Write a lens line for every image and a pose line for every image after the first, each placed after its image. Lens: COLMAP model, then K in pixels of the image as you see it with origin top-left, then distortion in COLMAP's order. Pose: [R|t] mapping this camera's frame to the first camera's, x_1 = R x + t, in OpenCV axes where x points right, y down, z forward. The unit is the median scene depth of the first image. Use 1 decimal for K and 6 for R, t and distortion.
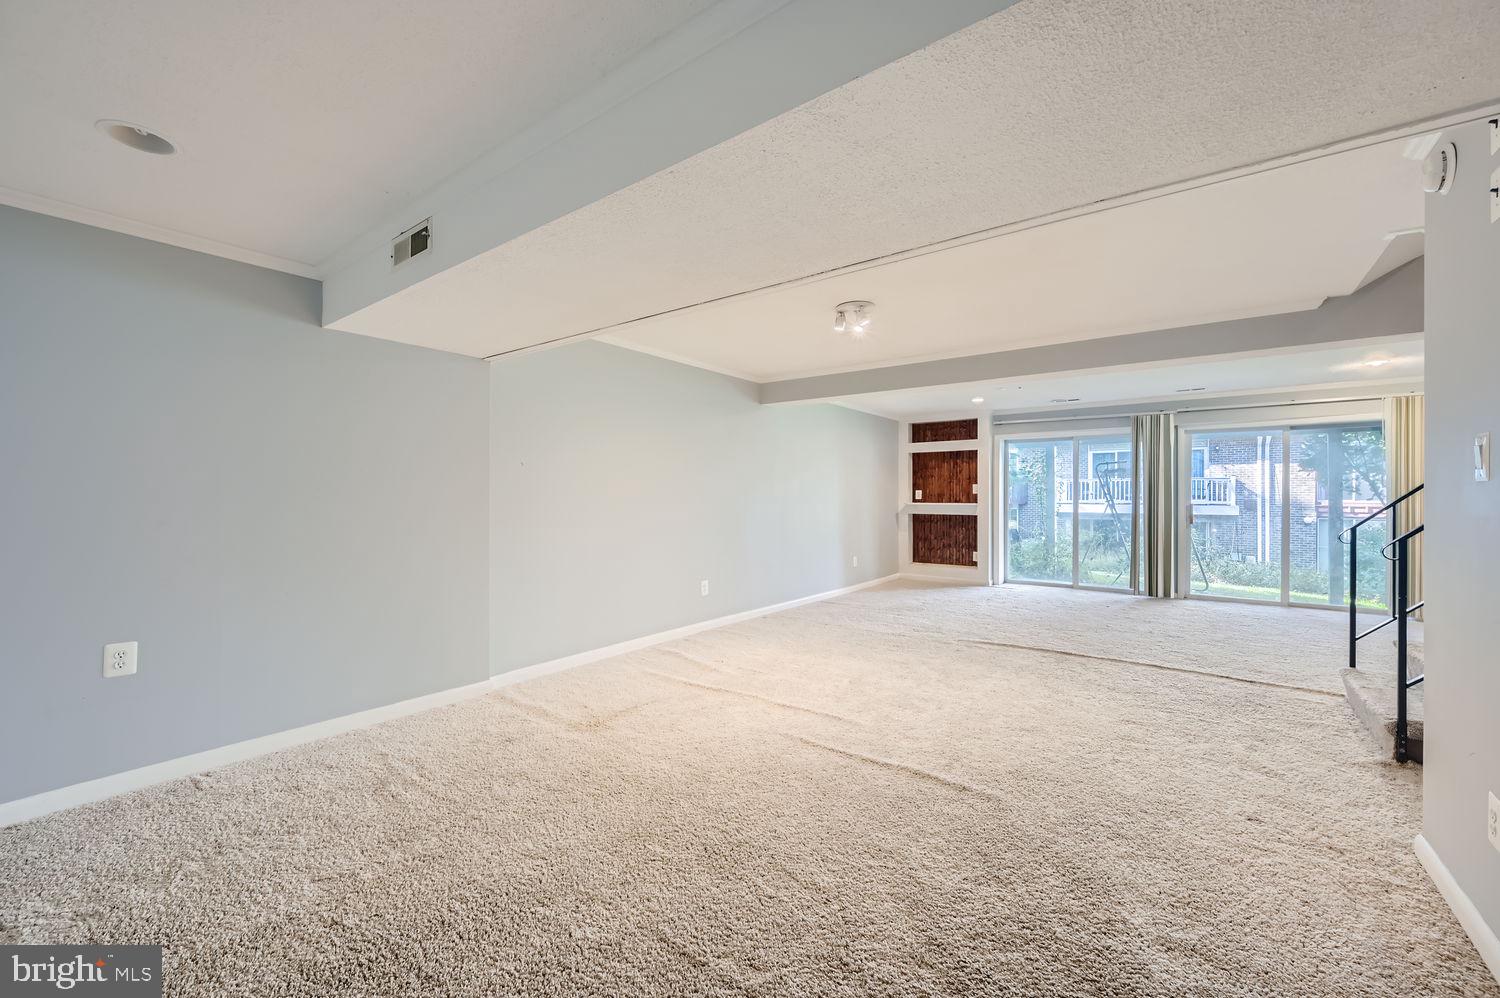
lens RADIAL K [[590.1, 0, 748.4], [0, 590.1, 499.1], [0, 0, 1]] dist [0.002538, 0.000211]
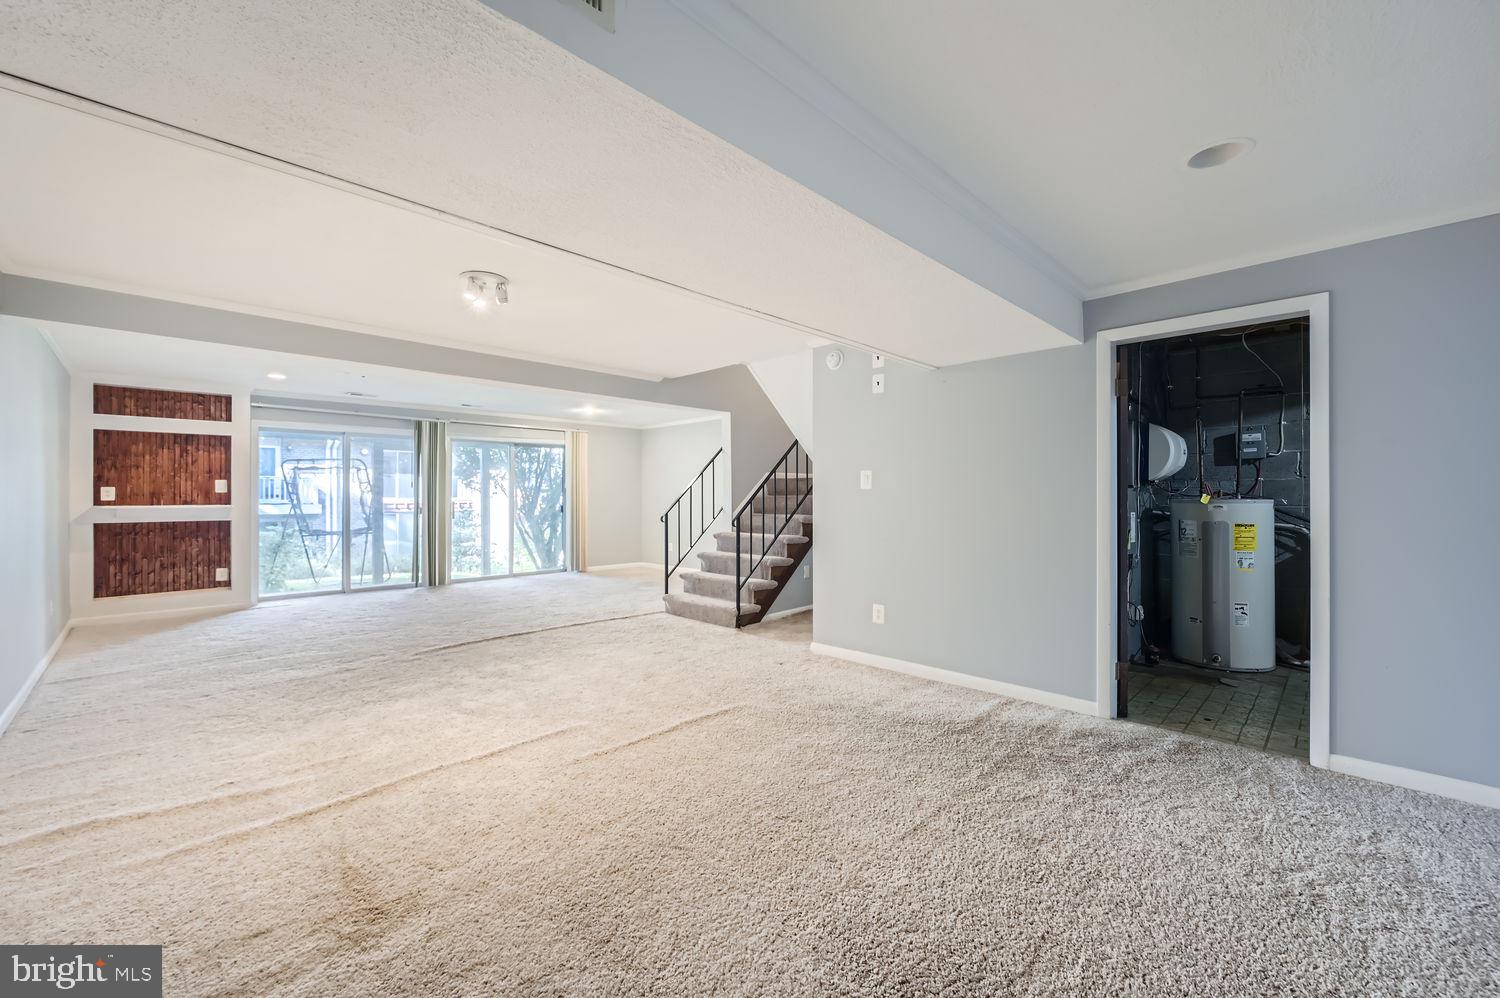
lens RADIAL K [[590.1, 0, 748.4], [0, 590.1, 499.1], [0, 0, 1]] dist [0.002538, 0.000211]
pose [[0.159531, -0.008795, 0.987154, -0.269369], [0.007108, 0.999945, 0.007761, -0.001569], [-0.987167, 0.005779, 0.159585, 0.206491]]
